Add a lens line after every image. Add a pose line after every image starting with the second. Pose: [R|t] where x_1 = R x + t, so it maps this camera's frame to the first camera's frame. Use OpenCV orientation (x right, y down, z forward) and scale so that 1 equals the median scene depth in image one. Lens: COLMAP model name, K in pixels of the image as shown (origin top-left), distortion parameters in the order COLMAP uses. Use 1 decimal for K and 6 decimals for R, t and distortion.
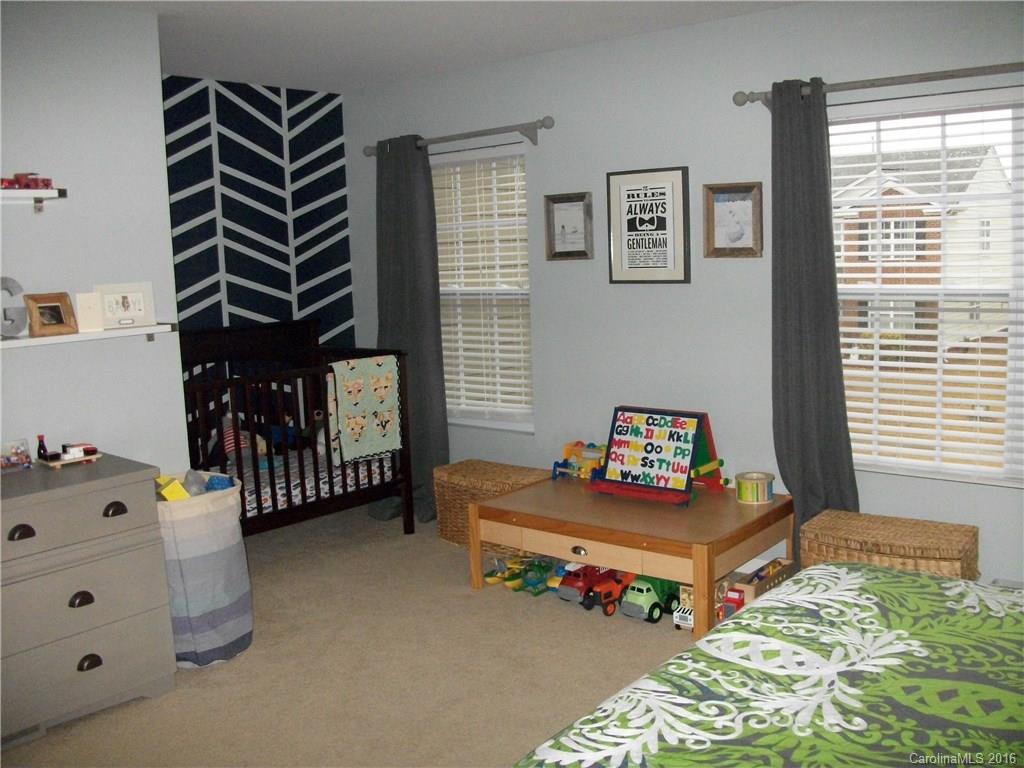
lens RADIAL K [[982.6, 0, 516.4], [0, 982.6, 382.3], [0, 0, 1]] dist [-0.140133, 0.070207]
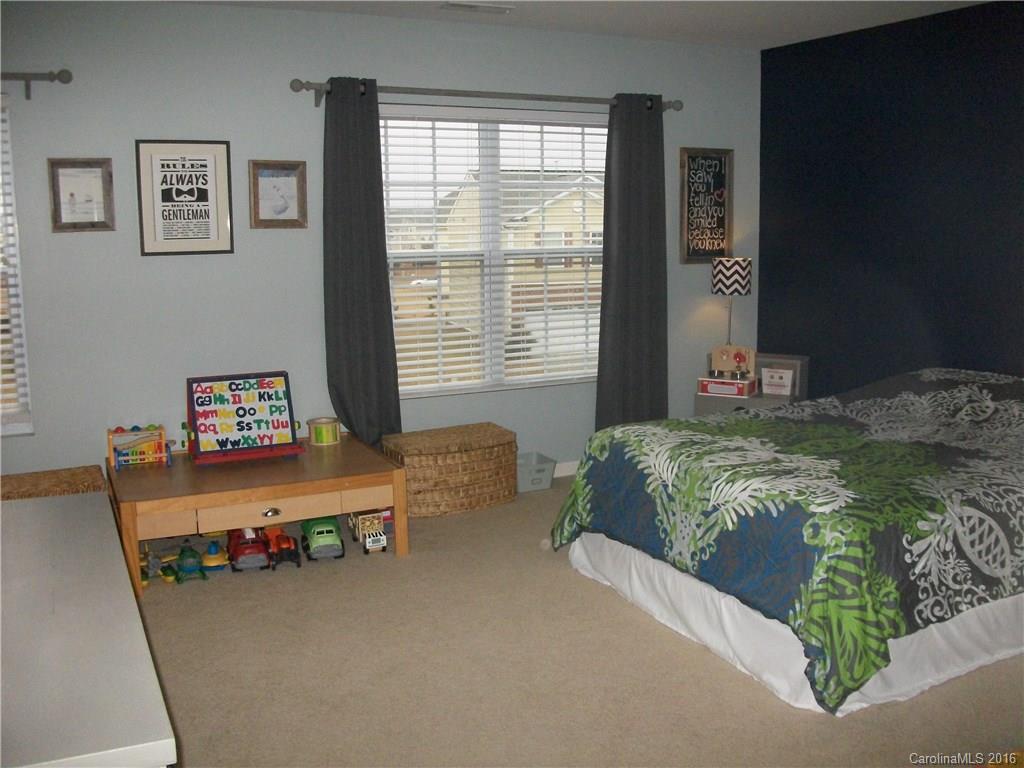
lens RADIAL K [[982.6, 0, 516.4], [0, 982.6, 382.3], [0, 0, 1]] dist [-0.140133, 0.070207]
pose [[0.404547, -0.114256, 0.907352, -0.670330], [0.115716, 0.990586, 0.073144, -0.005364], [-0.907167, 0.075405, 0.413959, 0.311548]]
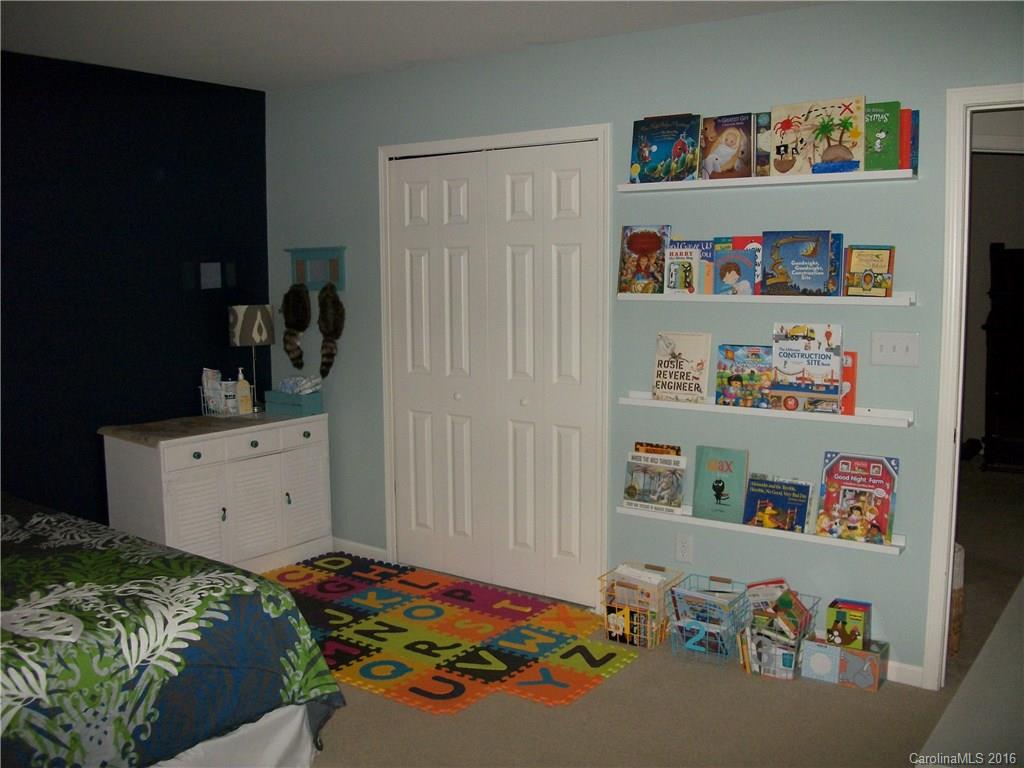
lens RADIAL K [[982.6, 0, 516.4], [0, 982.6, 382.3], [0, 0, 1]] dist [-0.140133, 0.070207]
pose [[-0.994965, 0.045904, -0.089098, -0.115044], [0.022915, 0.969595, 0.243640, -0.135945], [0.097573, 0.240372, -0.965764, 1.023829]]
